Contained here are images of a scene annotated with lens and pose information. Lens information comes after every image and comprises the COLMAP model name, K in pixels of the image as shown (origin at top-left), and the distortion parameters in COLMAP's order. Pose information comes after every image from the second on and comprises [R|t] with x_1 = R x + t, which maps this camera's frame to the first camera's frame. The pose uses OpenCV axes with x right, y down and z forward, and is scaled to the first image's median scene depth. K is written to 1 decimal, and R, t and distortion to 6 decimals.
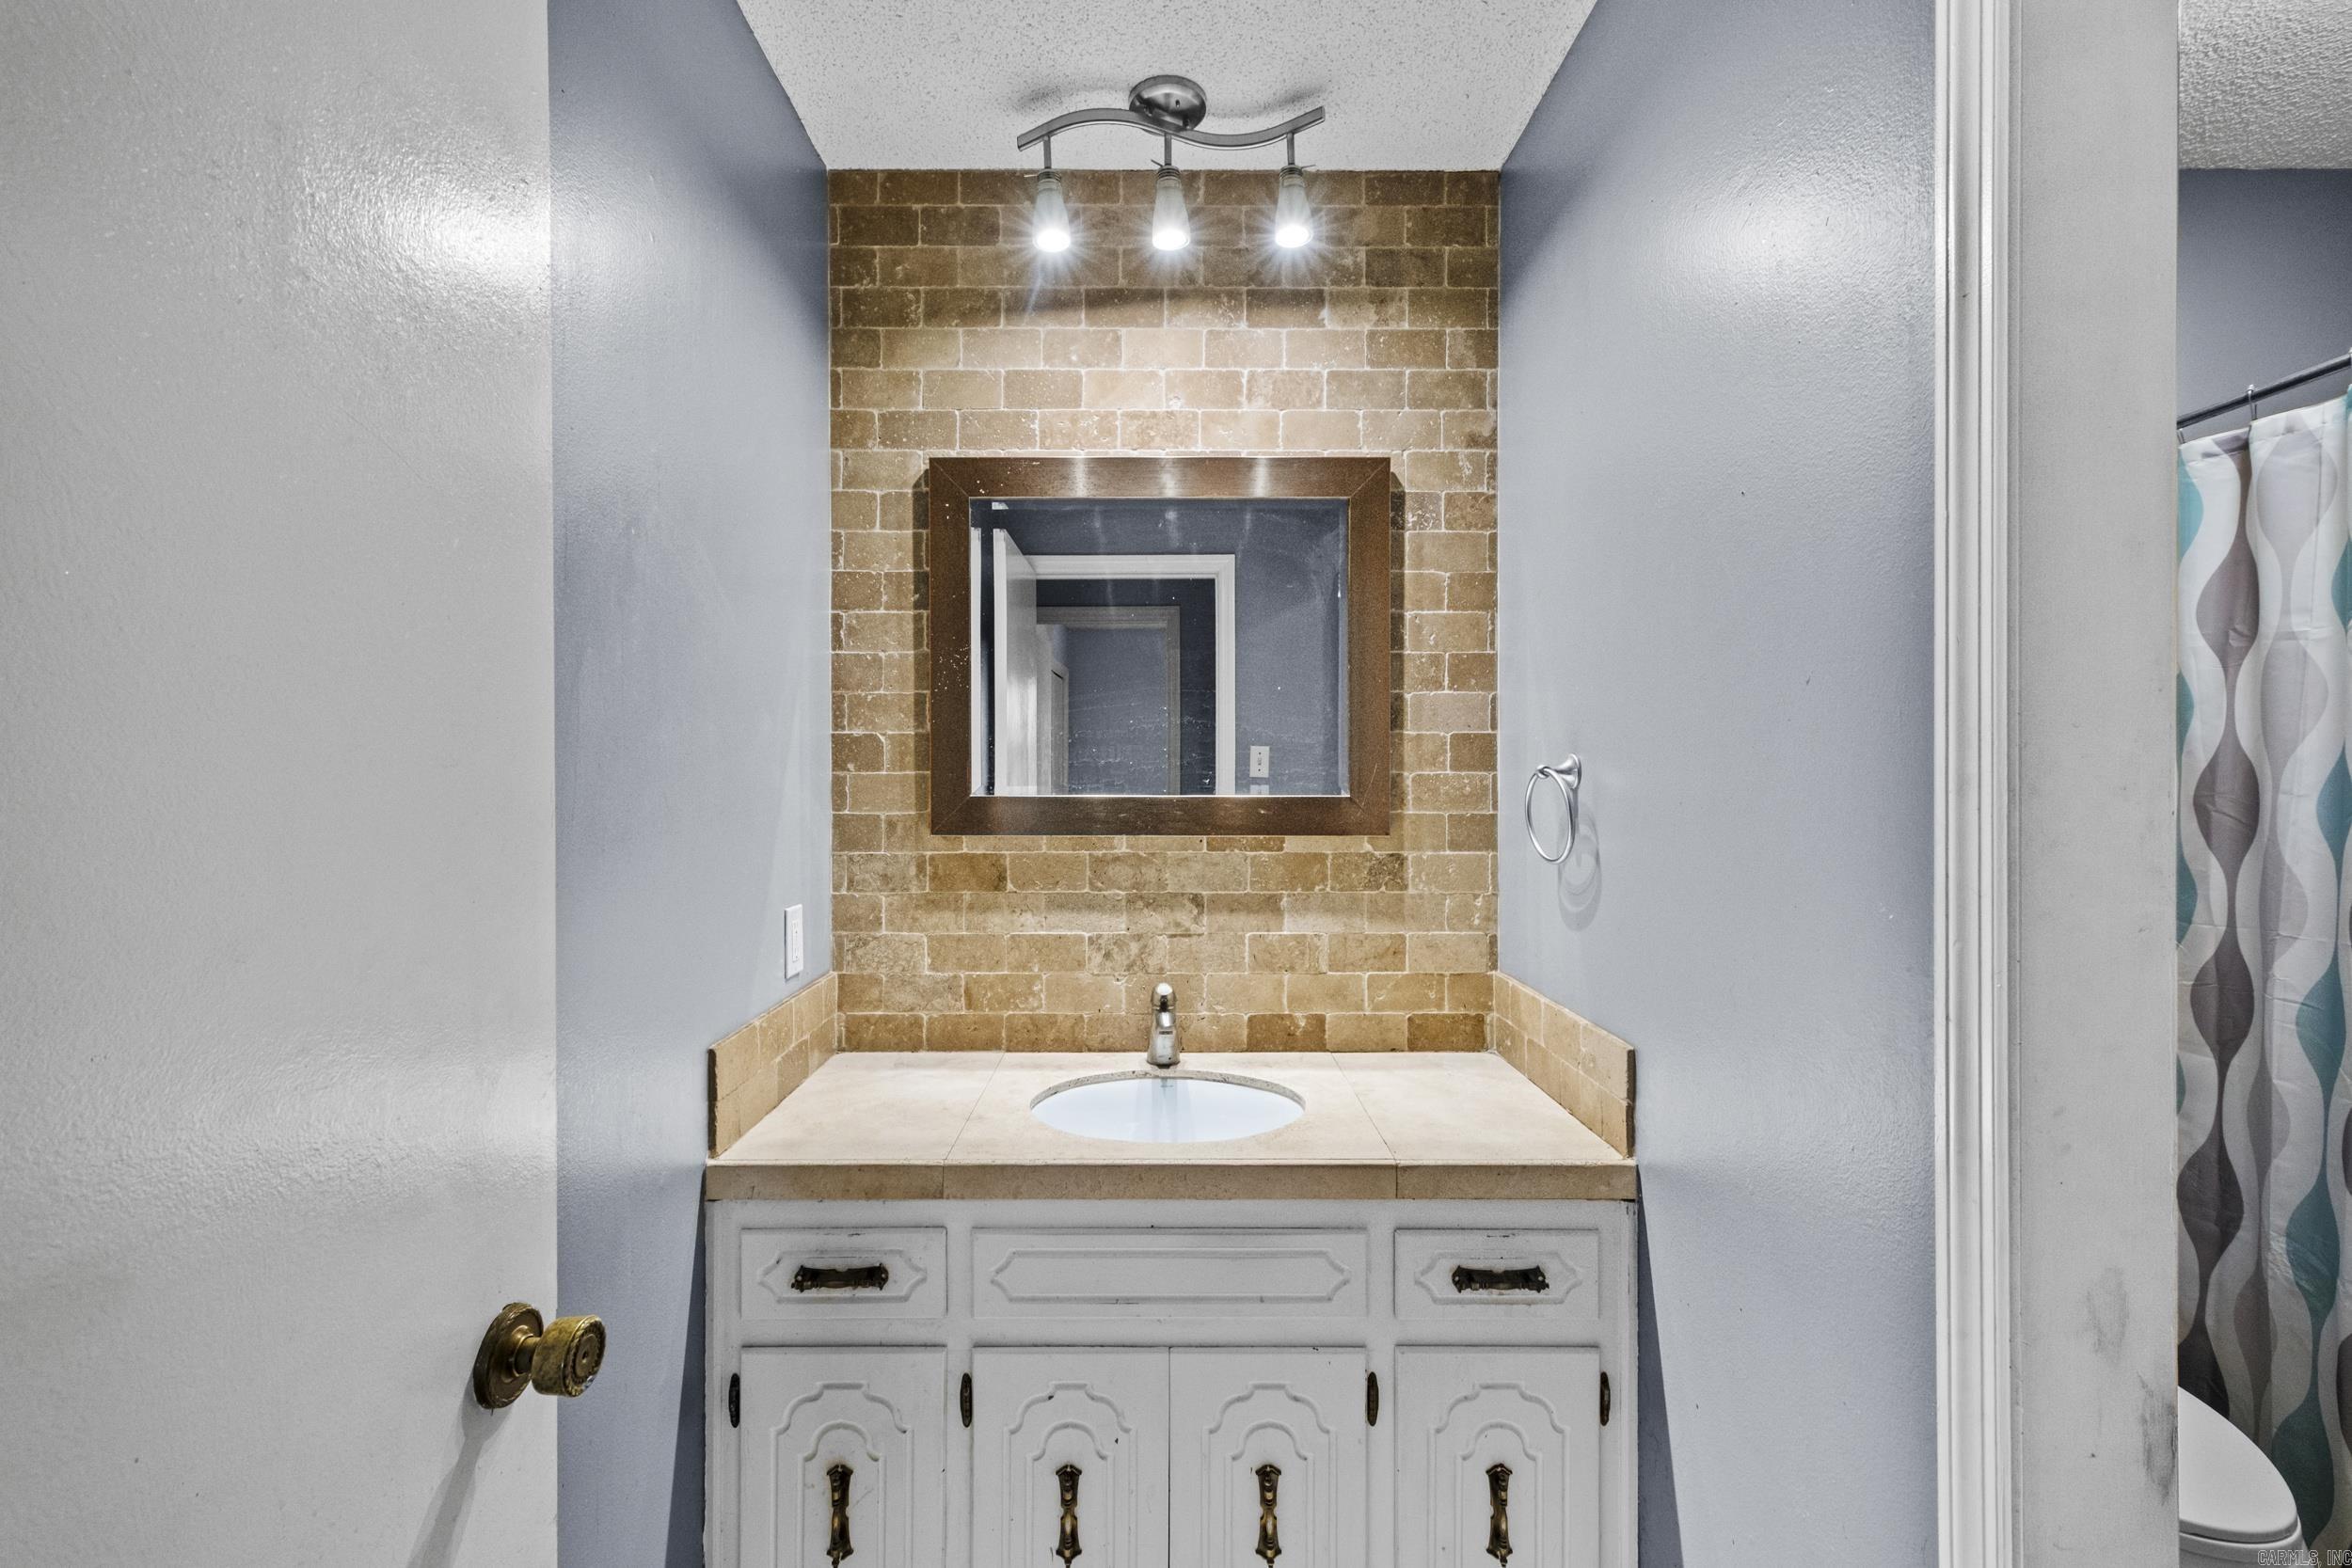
lens RADIAL K [[1026.4, 0, 1170.7], [0, 1026.4, 784.5], [0, 0, 1]] dist [0.007103, -0.000230]
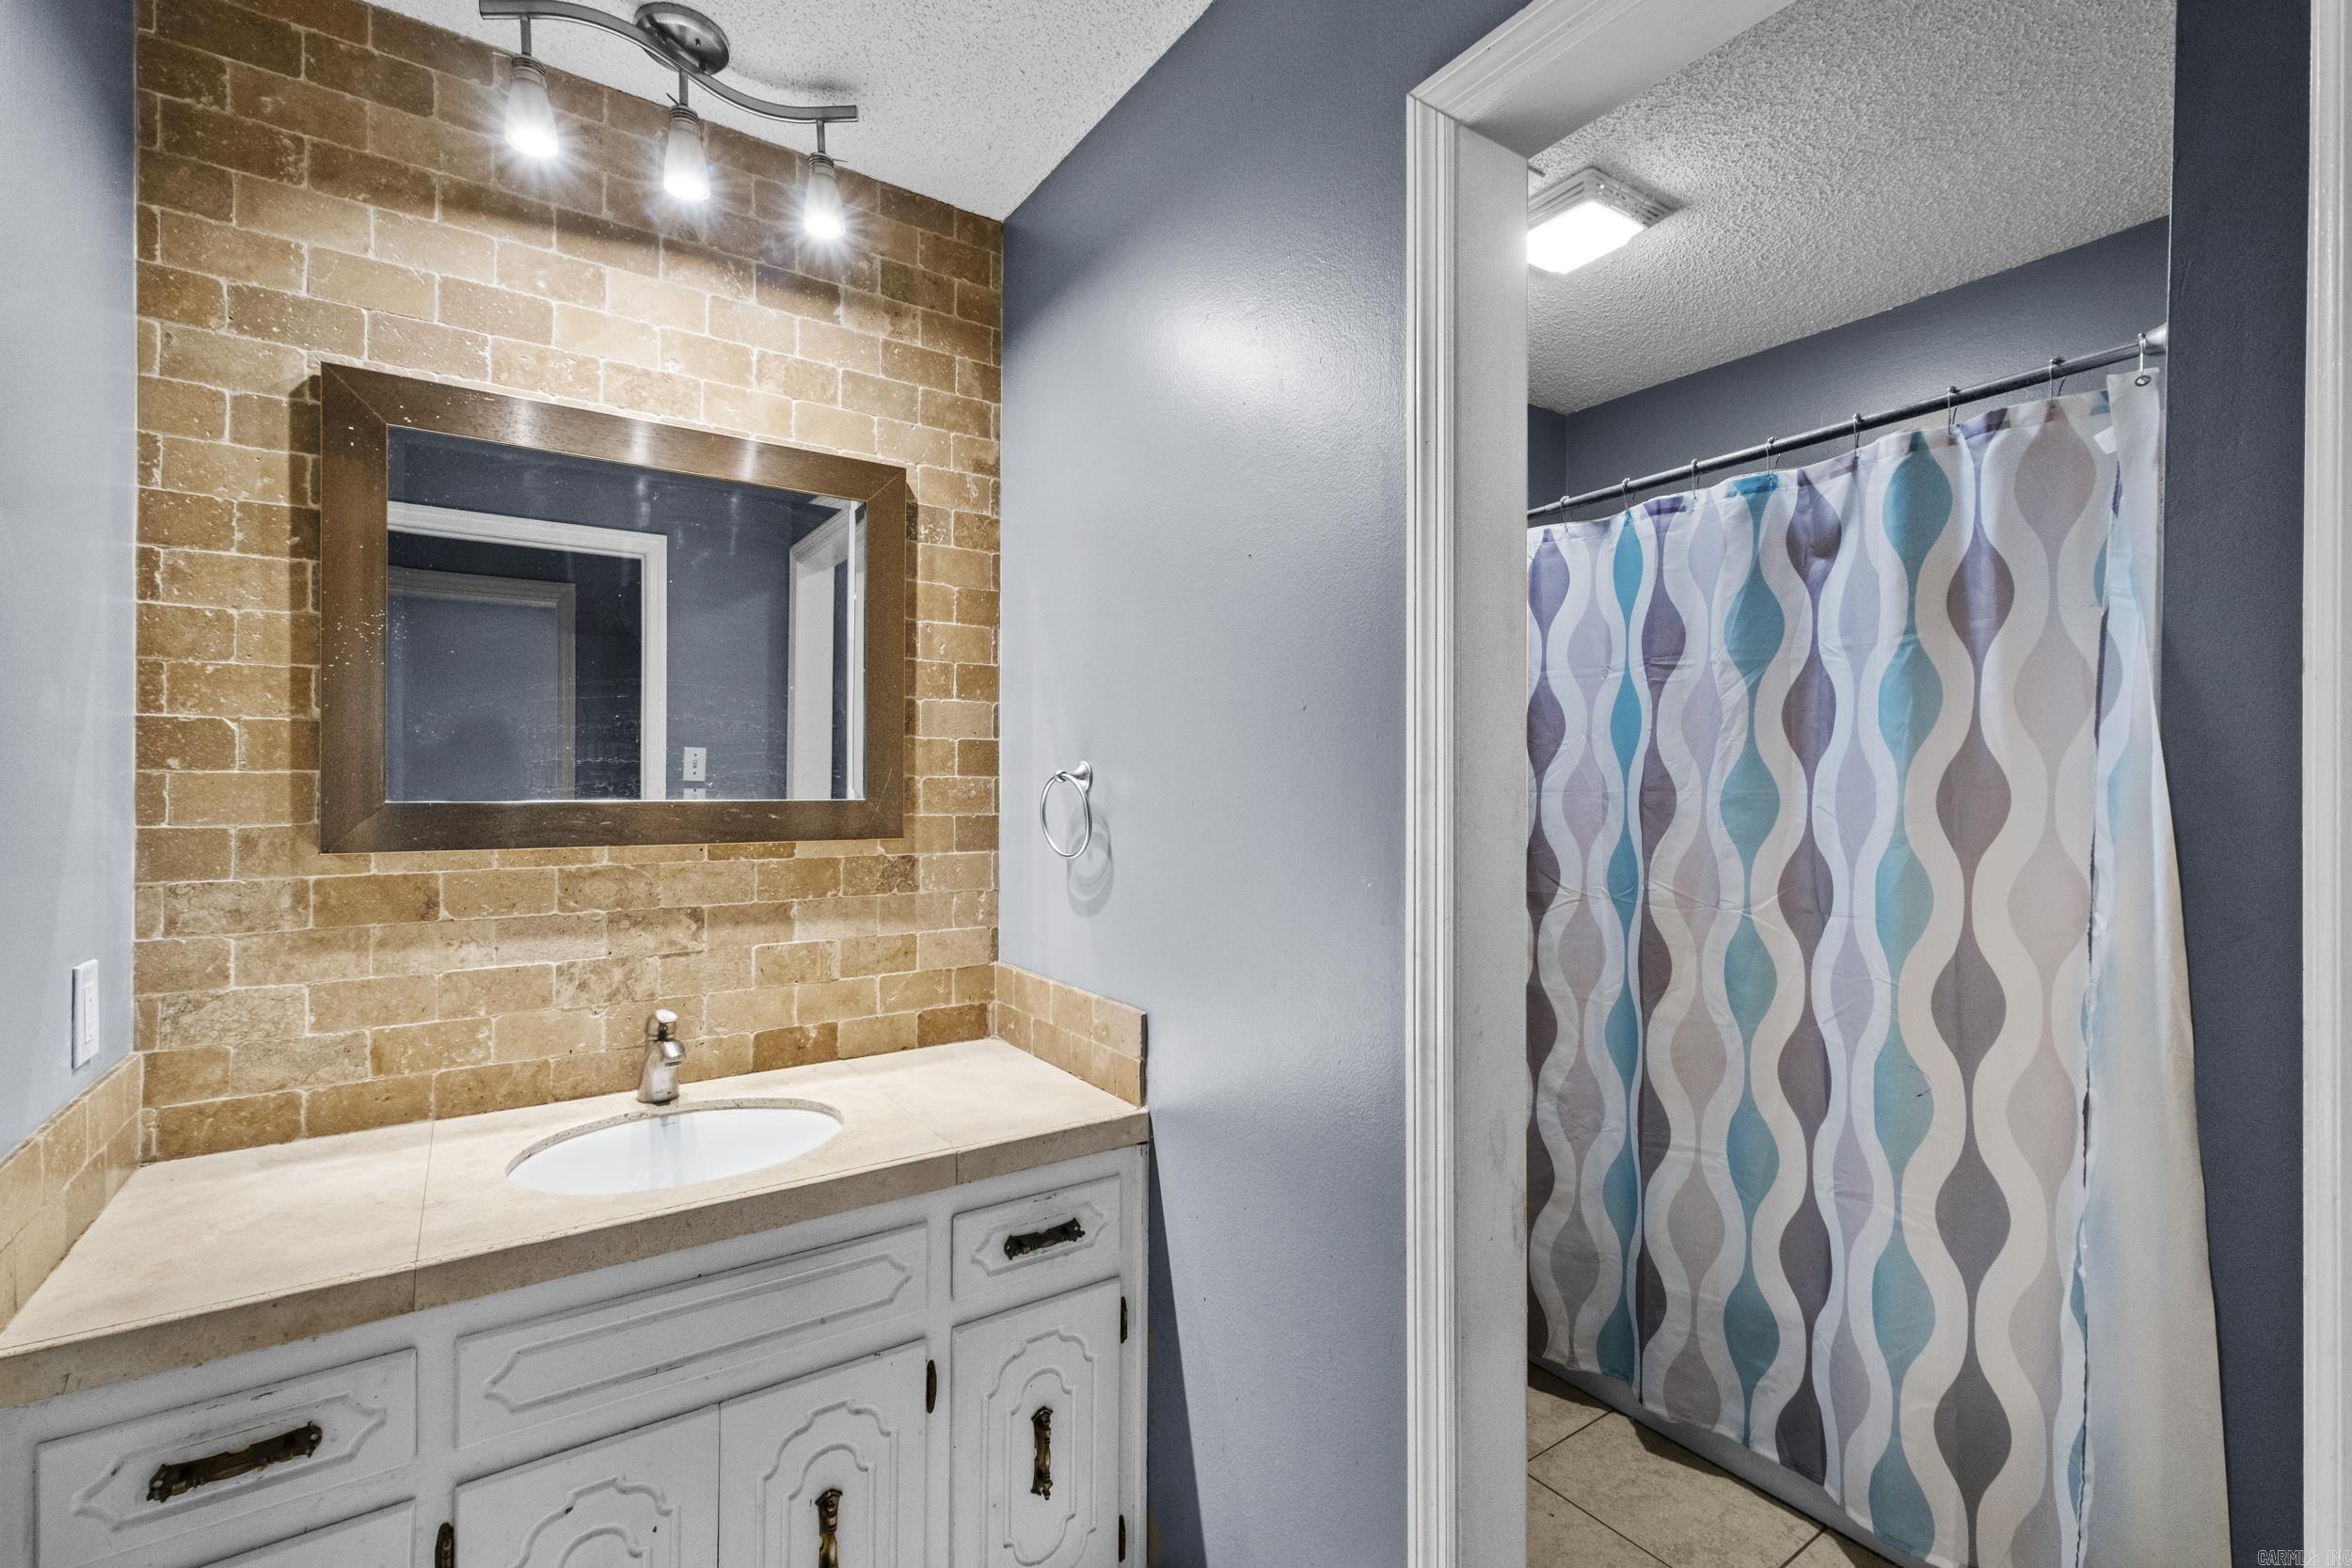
lens RADIAL K [[1026.4, 0, 1127.5], [0, 1026.4, 784.0], [0, 0, 1]] dist [0.007103, -0.000230]
pose [[0.831206, 0.003338, 0.555954, -0.168426], [0.000070, 0.999981, -0.006108, 0.002125], [-0.555964, 0.005115, 0.831191, 0.027953]]
